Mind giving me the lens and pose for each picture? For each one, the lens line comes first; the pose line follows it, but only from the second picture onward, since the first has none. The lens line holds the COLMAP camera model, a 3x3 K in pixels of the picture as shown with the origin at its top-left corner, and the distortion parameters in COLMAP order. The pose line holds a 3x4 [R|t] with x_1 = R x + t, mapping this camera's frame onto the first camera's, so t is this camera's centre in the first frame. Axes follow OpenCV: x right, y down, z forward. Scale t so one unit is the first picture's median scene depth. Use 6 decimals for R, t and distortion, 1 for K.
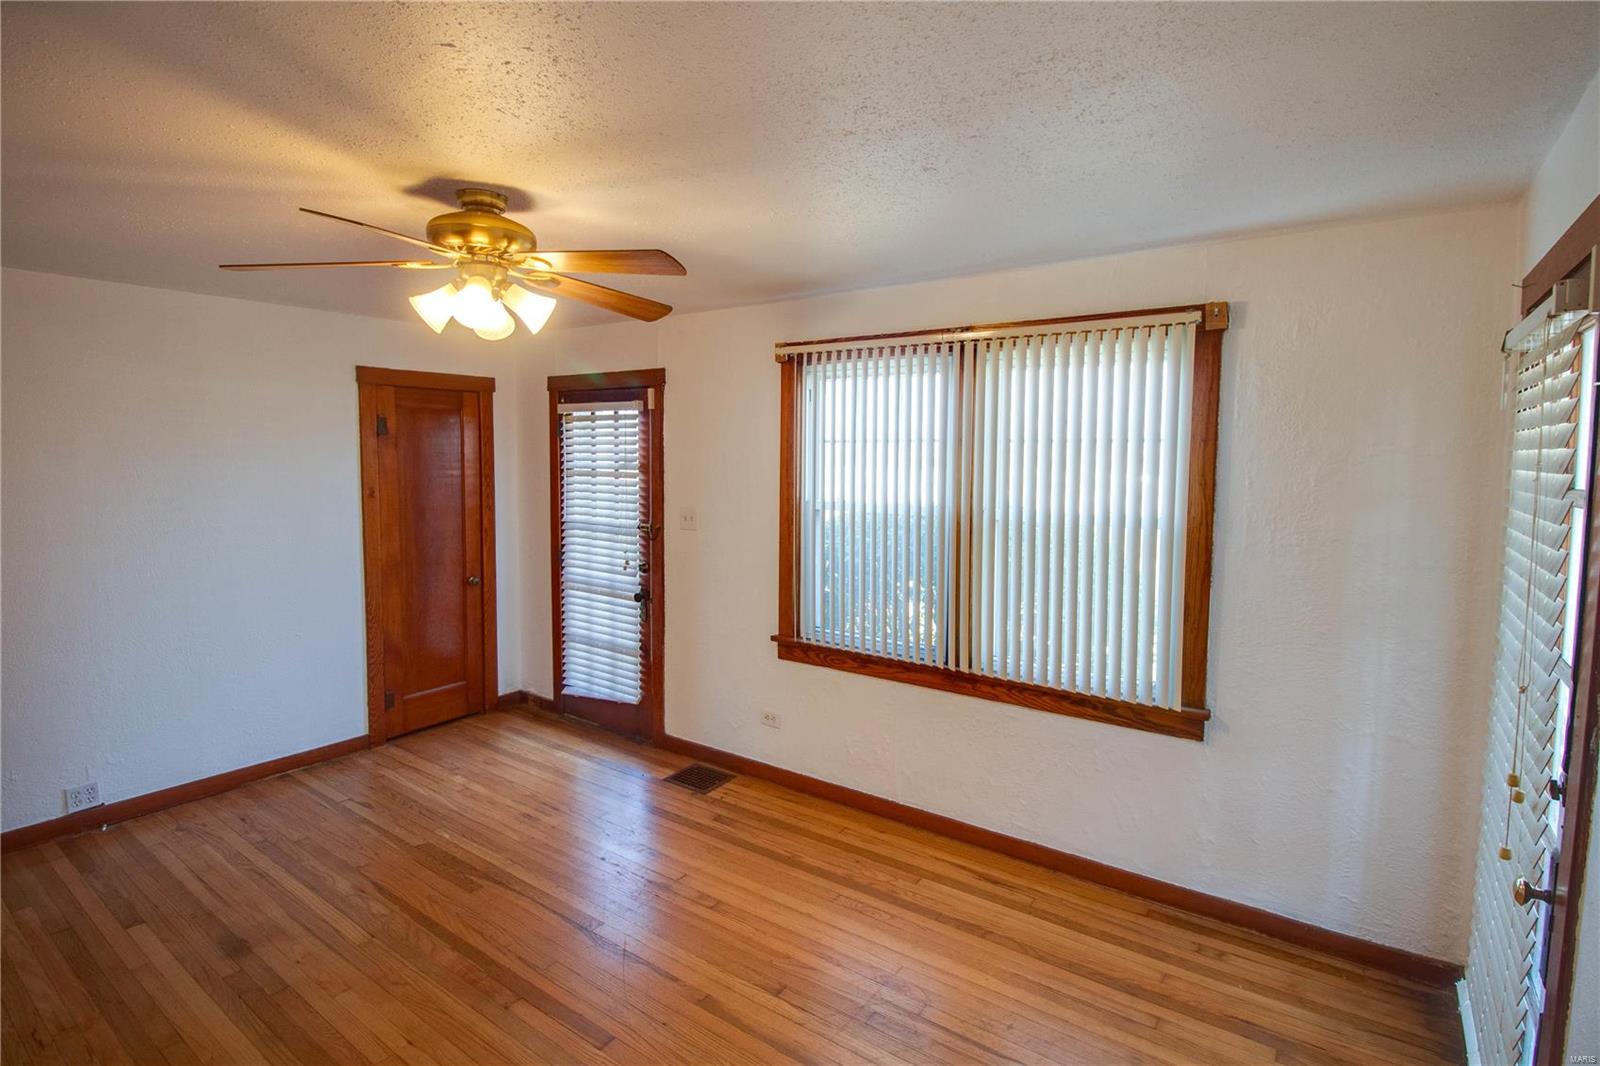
lens RADIAL K [[756.6, 0, 815.7], [0, 756.6, 508.5], [0, 0, 1]] dist [-0.004600, -0.011116]
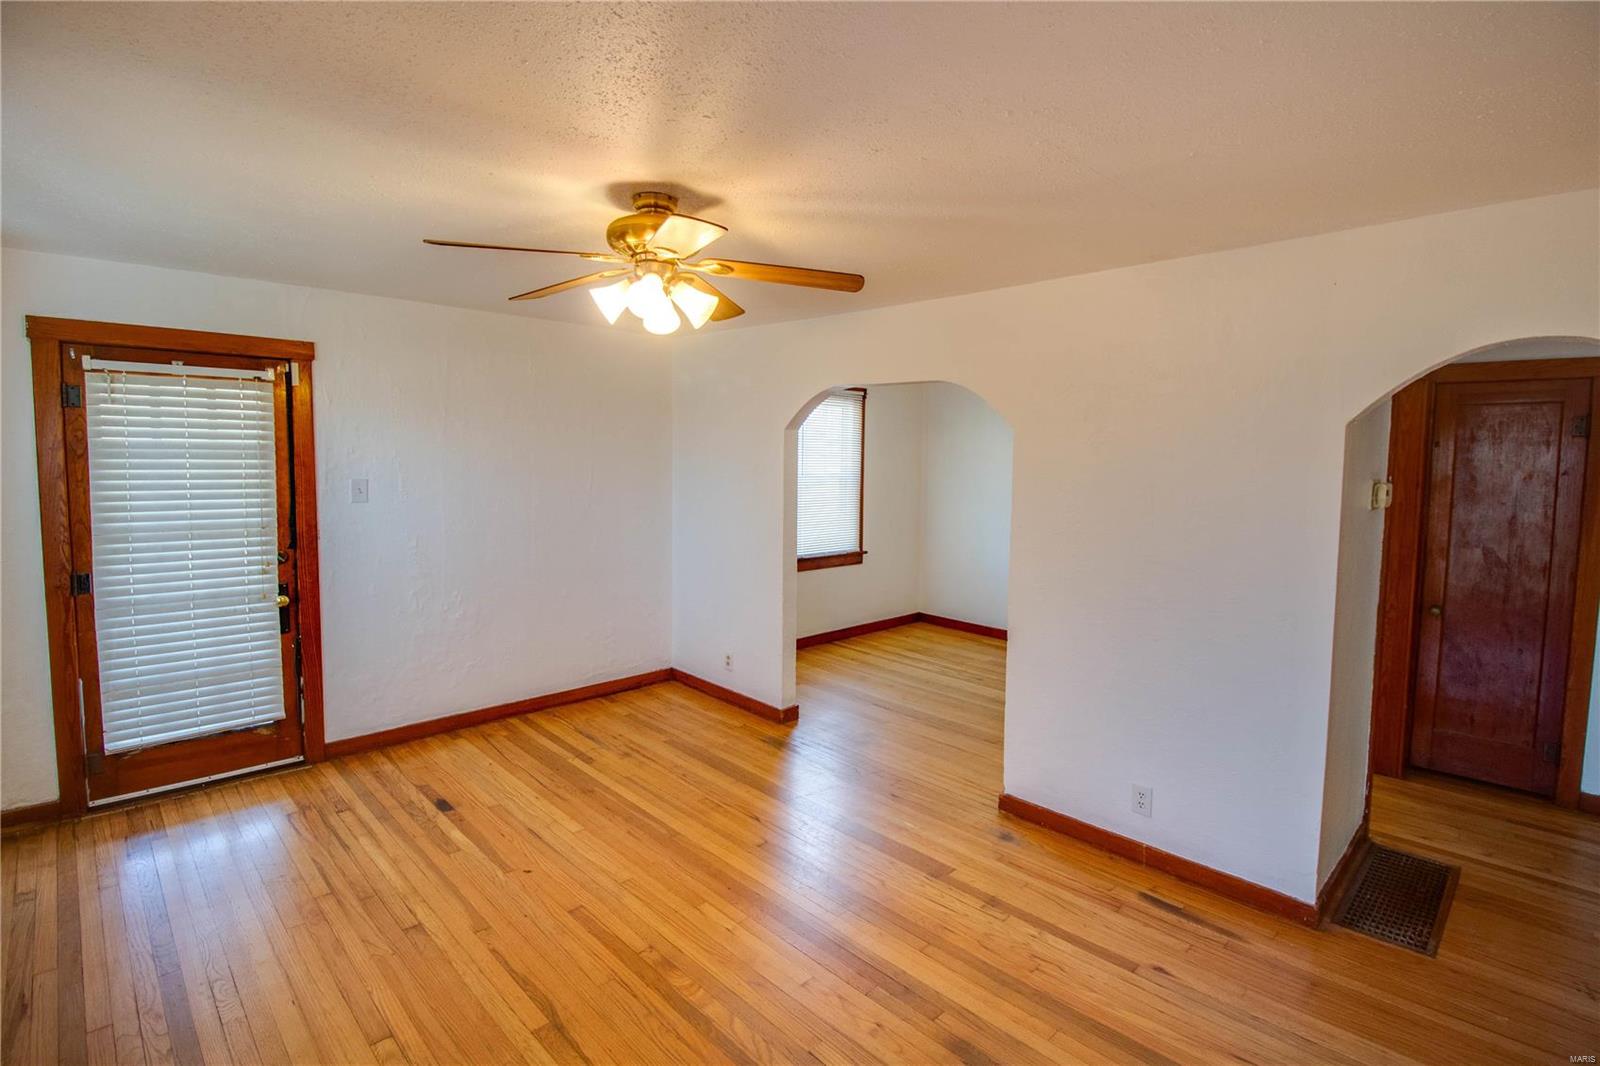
lens RADIAL K [[756.6, 0, 815.7], [0, 756.6, 508.5], [0, 0, 1]] dist [-0.004600, -0.011116]
pose [[-0.981174, -0.042083, 0.188484, -0.516228], [-0.016830, 0.990888, 0.133629, -0.076836], [-0.192390, 0.127942, -0.972942, 1.207587]]
